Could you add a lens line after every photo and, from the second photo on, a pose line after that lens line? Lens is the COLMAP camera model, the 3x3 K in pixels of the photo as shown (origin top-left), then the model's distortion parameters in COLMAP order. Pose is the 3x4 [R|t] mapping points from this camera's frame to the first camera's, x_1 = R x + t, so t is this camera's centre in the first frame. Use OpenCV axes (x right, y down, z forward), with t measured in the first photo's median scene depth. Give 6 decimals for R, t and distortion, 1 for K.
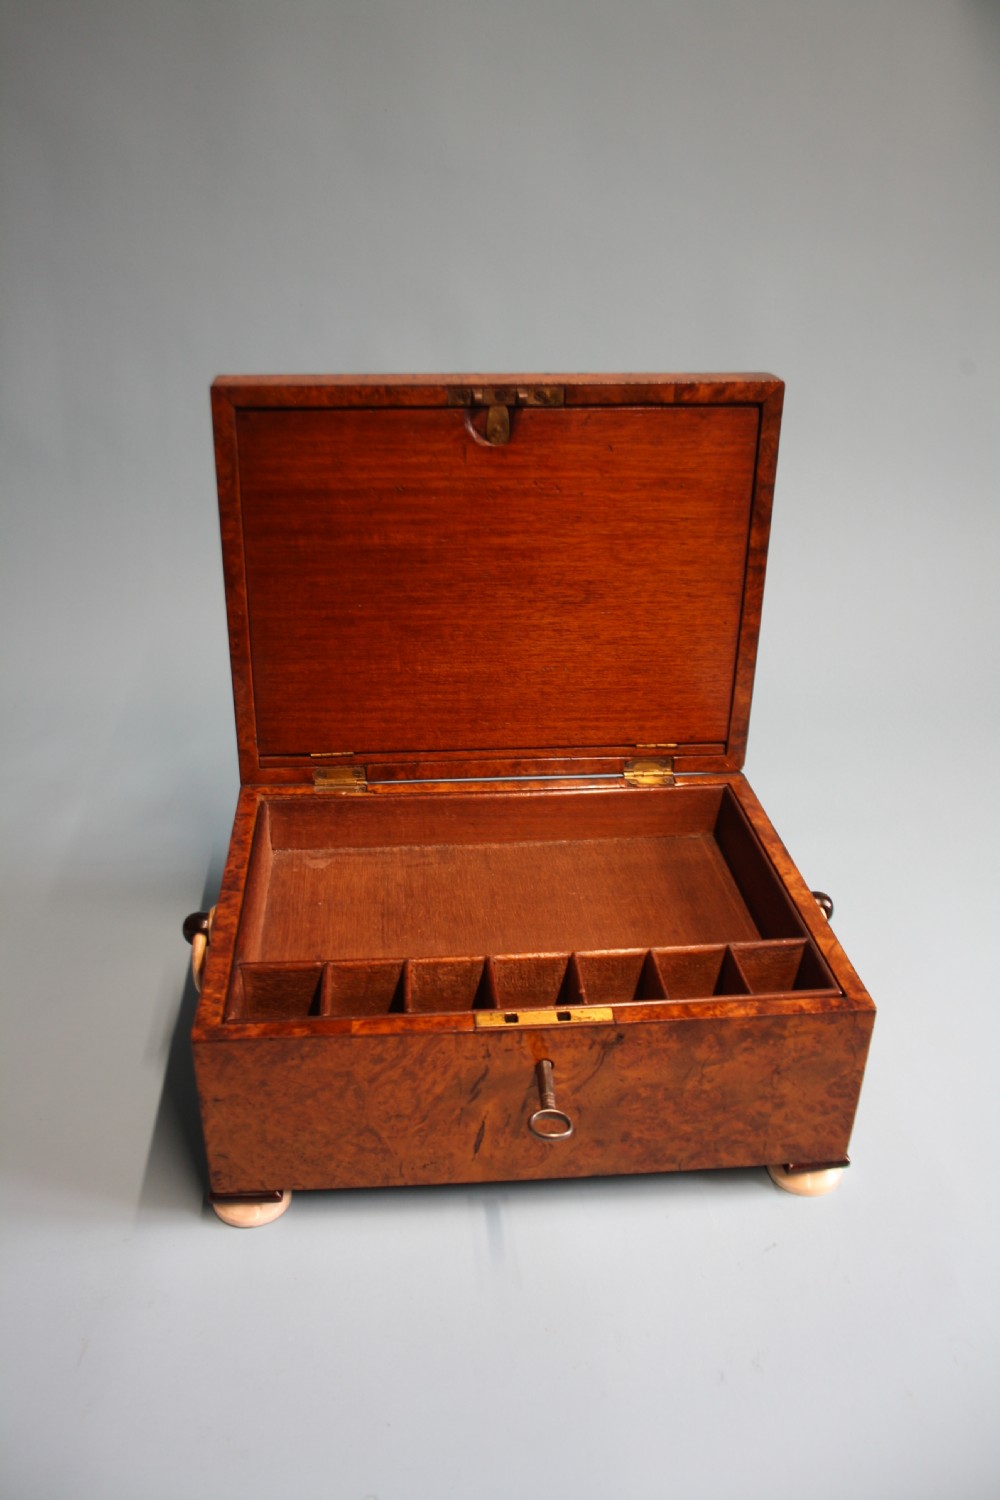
lens RADIAL K [[1223.2, 0, 500.0], [0, 1223.2, 750.0], [0, 0, 1]] dist [-0.224571, 0.231038]
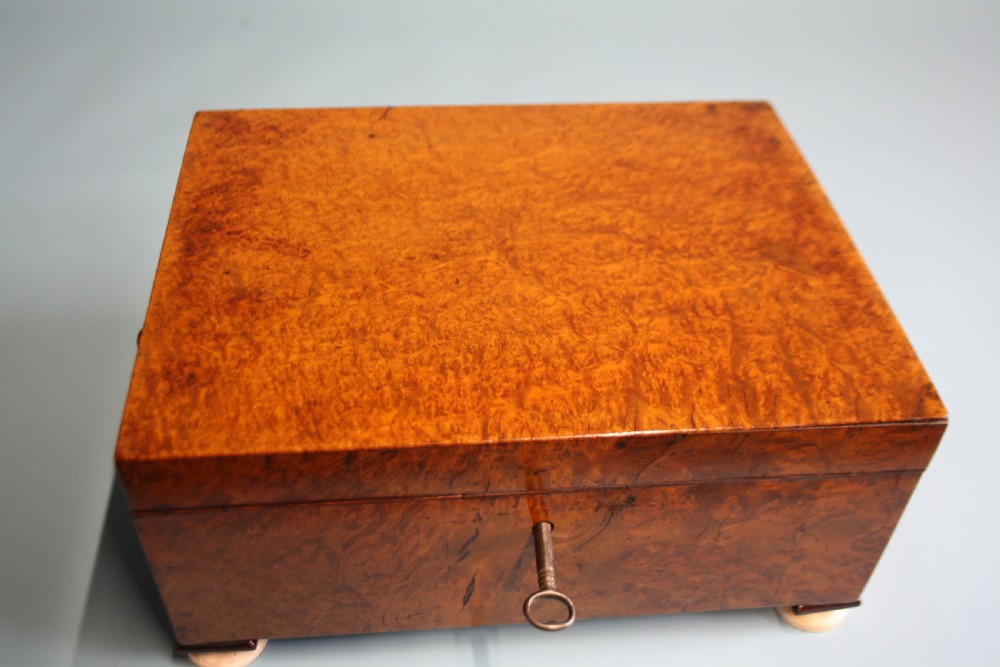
lens RADIAL K [[1008.9, 0, 519.5], [0, 1008.9, 398.9], [0, 0, 1]] dist [-0.123991, 0.009489]
pose [[0.999463, 0.007580, 0.031863, -0.004295], [-0.017975, 0.940197, 0.340156, -0.073594], [-0.027379, -0.340546, 0.939829, 0.334351]]
